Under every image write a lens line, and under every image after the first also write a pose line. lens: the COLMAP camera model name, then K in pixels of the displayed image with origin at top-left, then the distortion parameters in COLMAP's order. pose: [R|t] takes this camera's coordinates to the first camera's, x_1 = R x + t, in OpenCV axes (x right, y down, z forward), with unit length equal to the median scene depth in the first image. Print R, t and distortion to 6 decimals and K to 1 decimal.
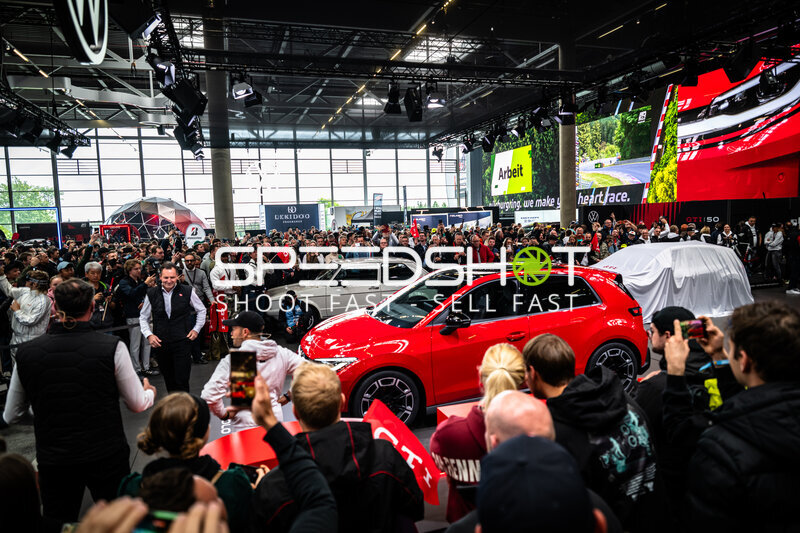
lens RADIAL K [[551.5, 0, 401.0], [0, 551.5, 265.2], [0, 0, 1]] dist [0.010518, -0.000664]
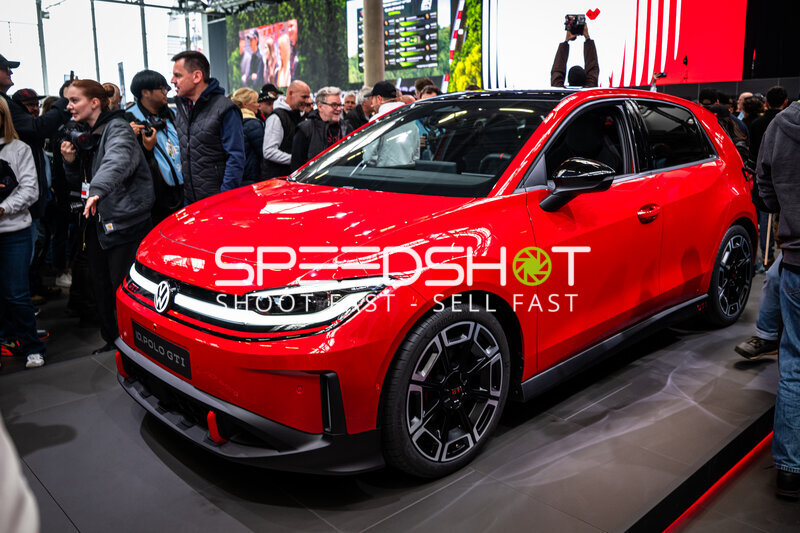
lens RADIAL K [[671.5, 0, 427.3], [0, 671.5, 226.8], [0, 0, 1]] dist [0.002578, 0.008489]
pose [[0.891400, -0.040481, 0.451406, -0.045497], [0.015984, 0.998191, 0.057951, 0.019851], [-0.452935, -0.044443, 0.890435, 0.107809]]
